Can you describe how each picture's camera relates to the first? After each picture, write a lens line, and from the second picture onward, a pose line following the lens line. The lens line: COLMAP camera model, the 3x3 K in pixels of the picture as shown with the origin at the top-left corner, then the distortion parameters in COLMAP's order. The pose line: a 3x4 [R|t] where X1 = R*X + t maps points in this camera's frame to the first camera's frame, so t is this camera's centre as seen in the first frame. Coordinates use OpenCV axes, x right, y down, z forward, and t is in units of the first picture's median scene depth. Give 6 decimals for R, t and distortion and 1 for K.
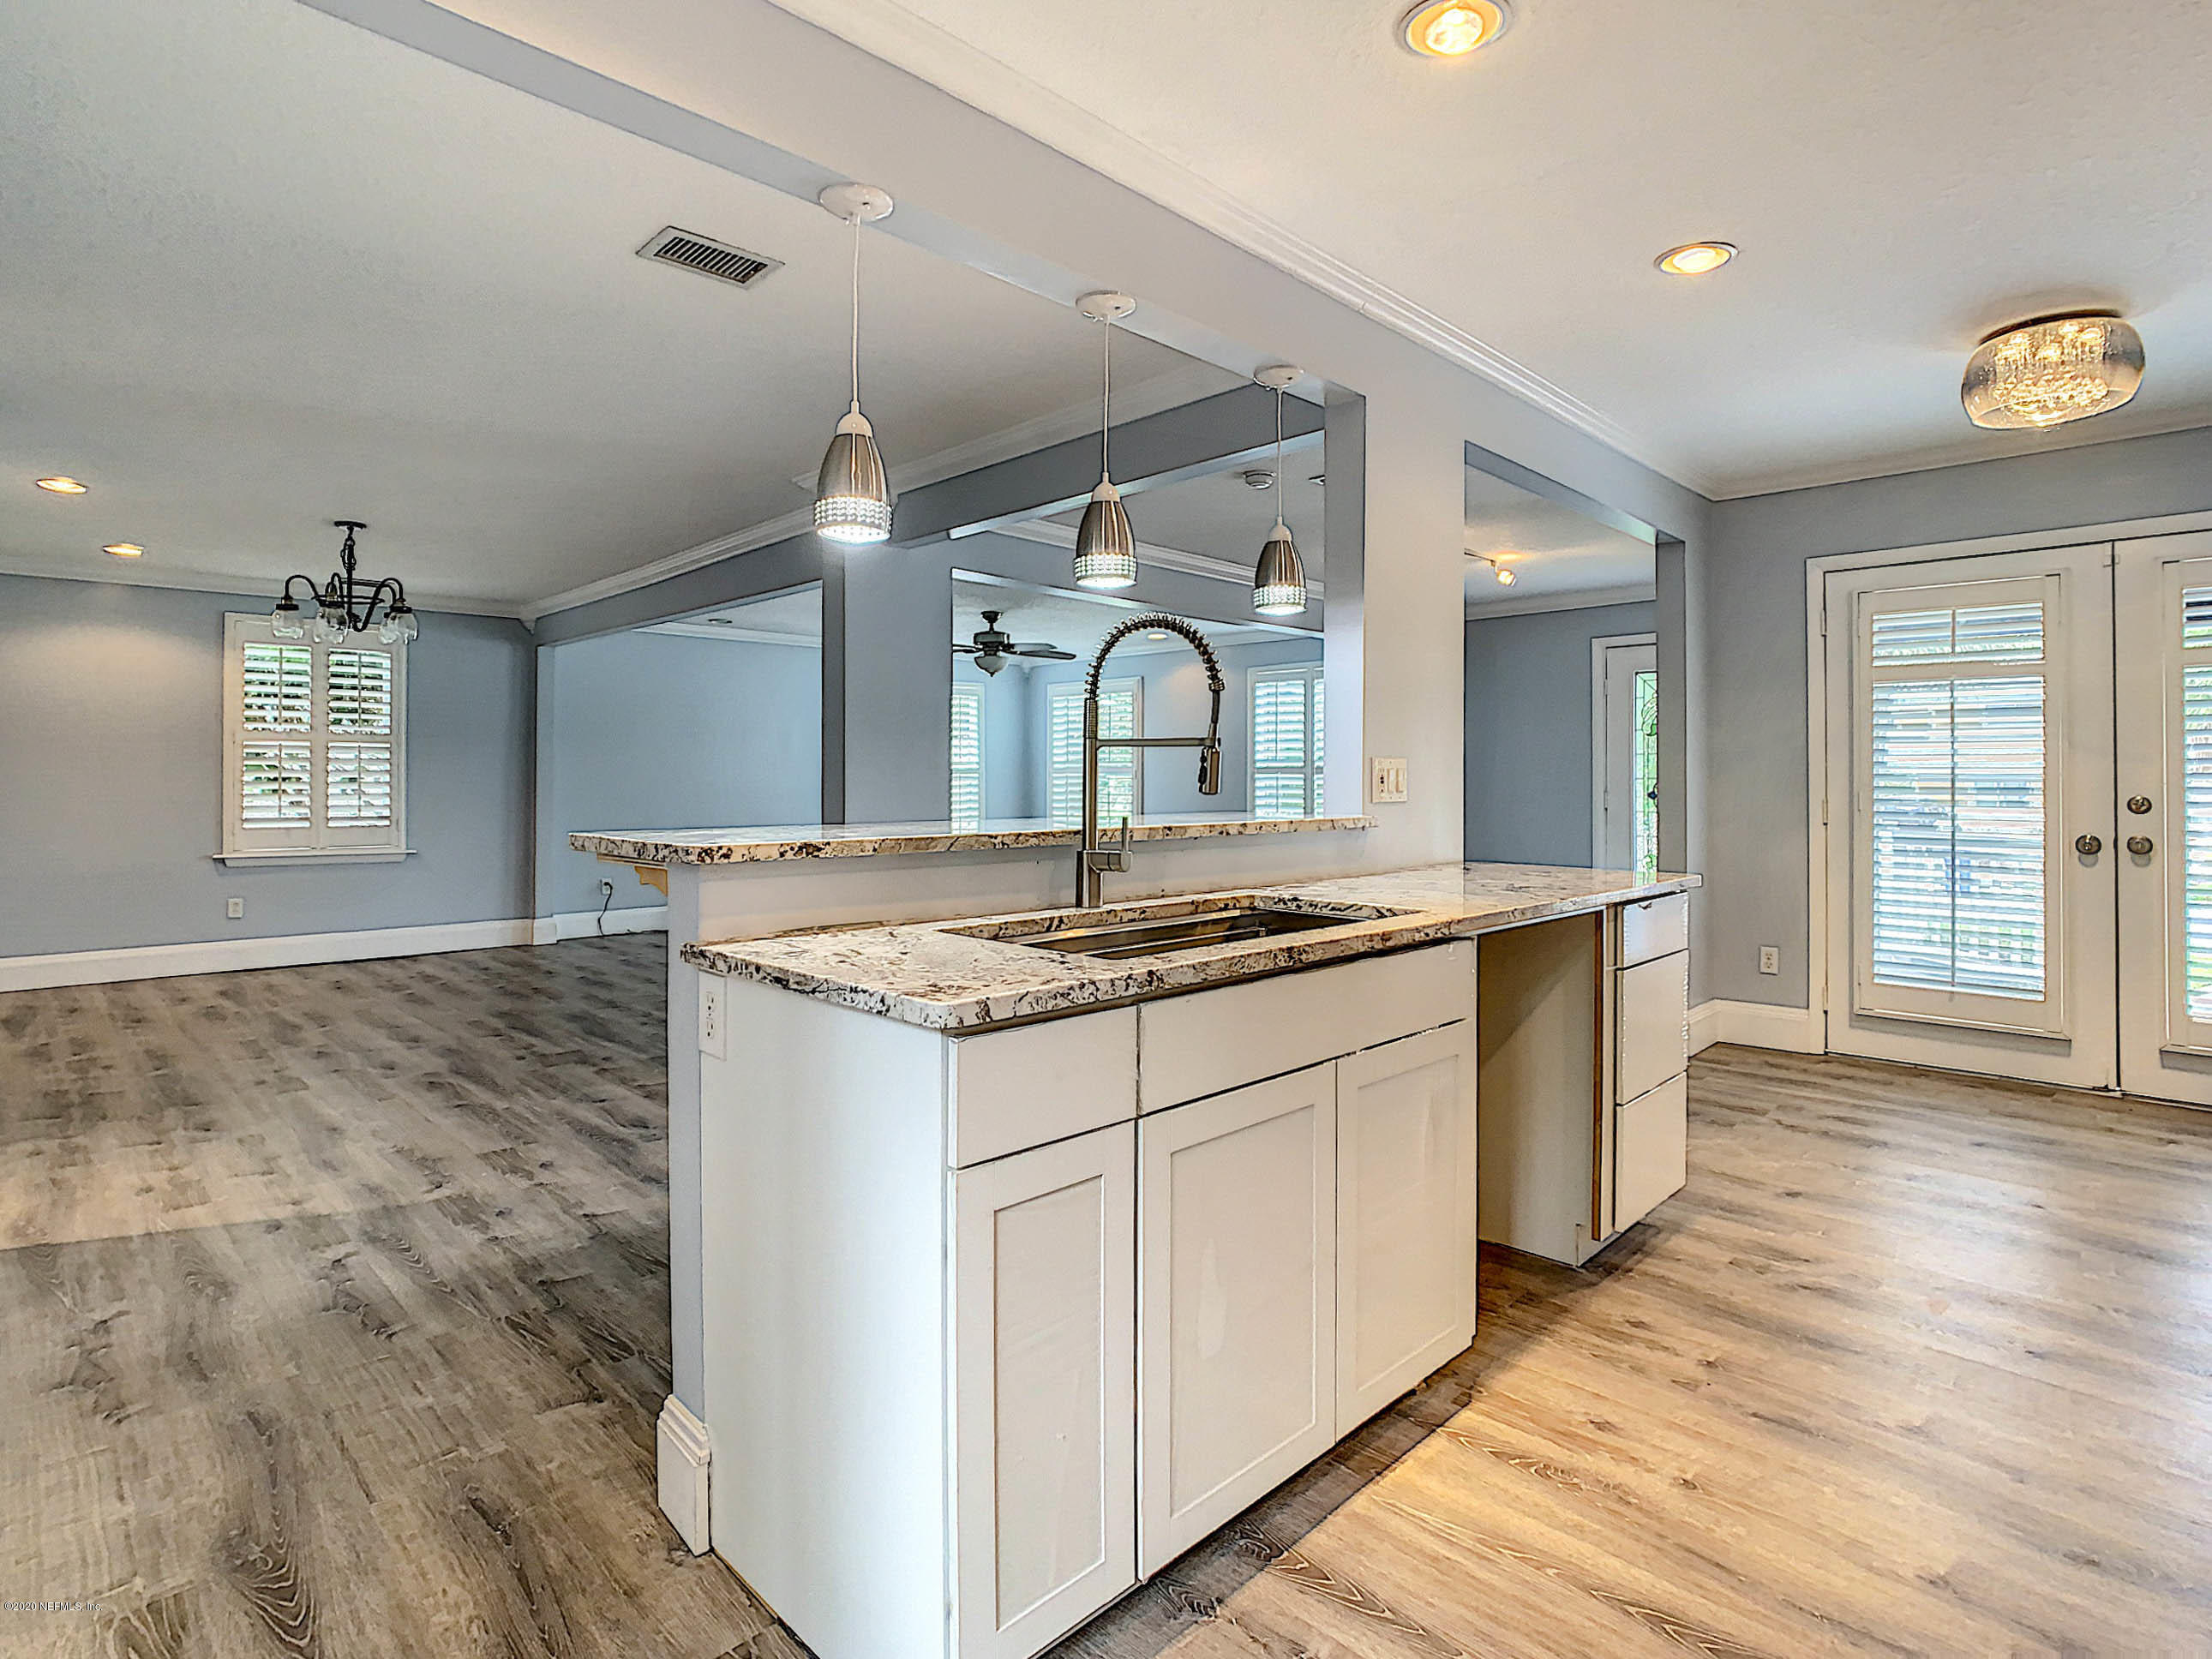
lens RADIAL K [[1161.7, 0, 1108.0], [0, 1161.7, 785.8], [0, 0, 1]] dist [-0.031277, 0.020821]
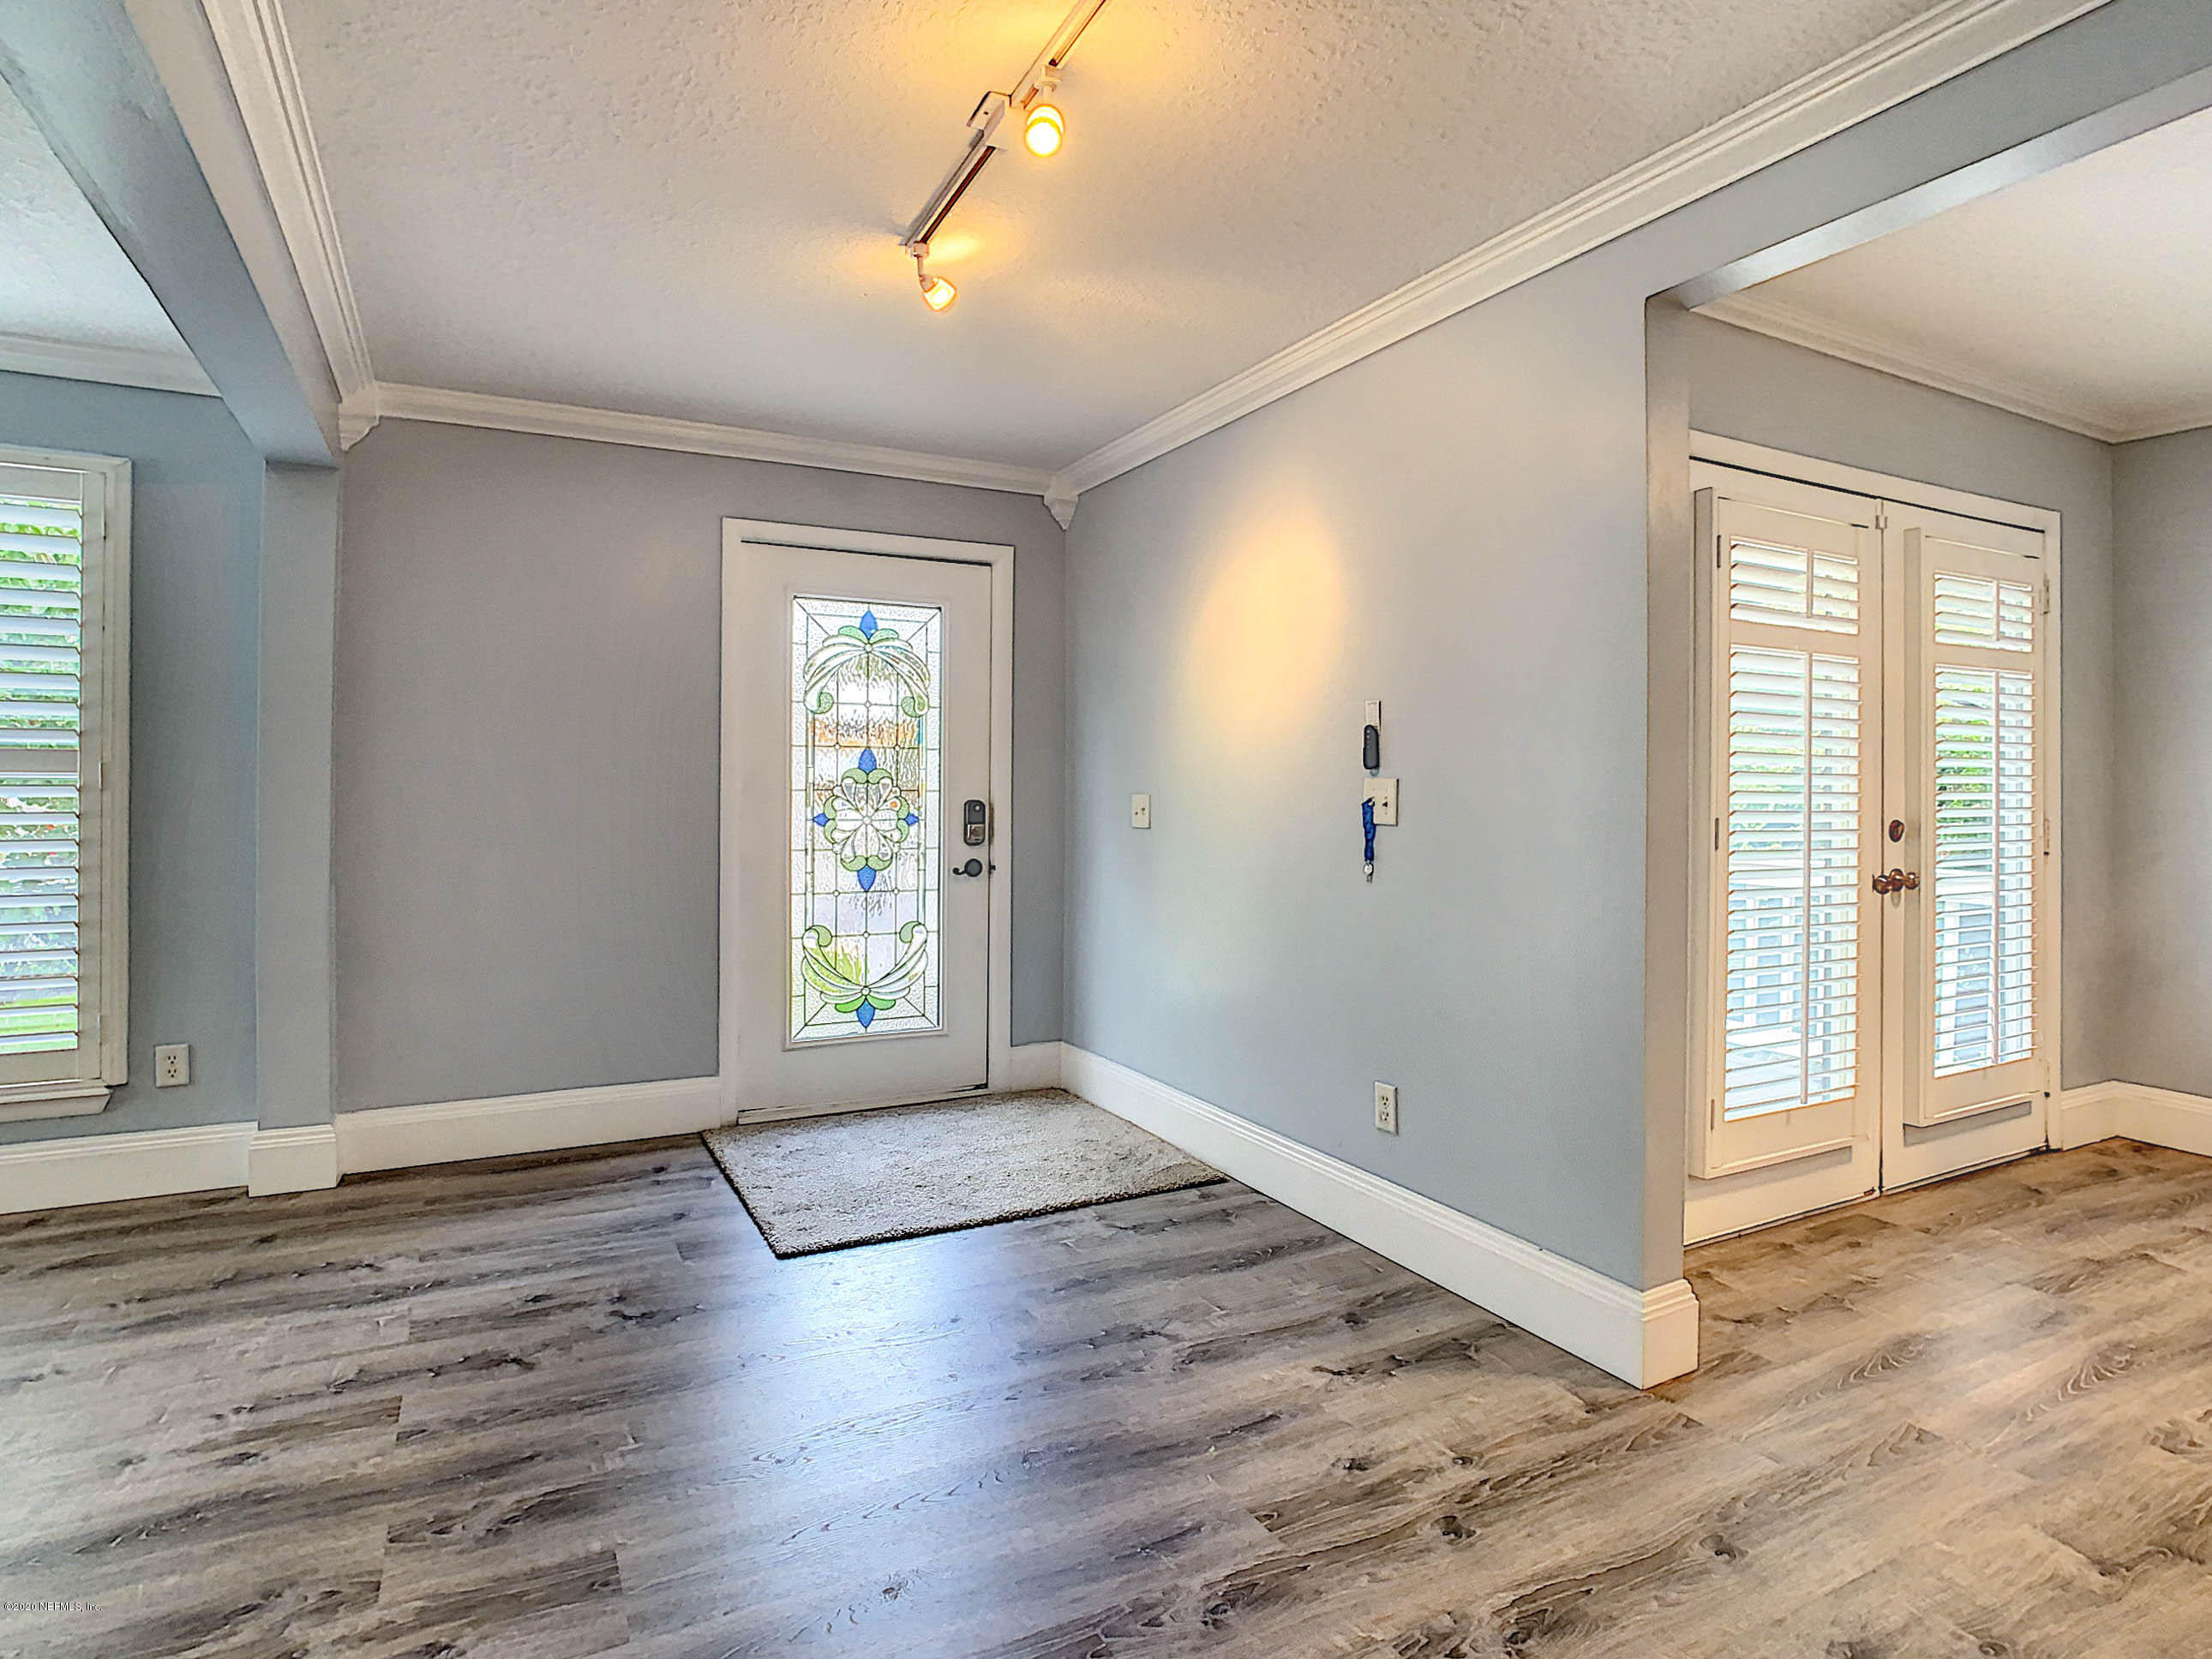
lens RADIAL K [[1083.8, 0, 1161.4], [0, 1083.8, 797.6], [0, 0, 1]] dist [-0.030586, -0.000644]
pose [[0.281265, -0.006261, 0.959610, 0.027572], [-0.004967, 0.999956, 0.007981, -0.010436], [-0.959617, -0.007011, 0.281221, 1.176900]]
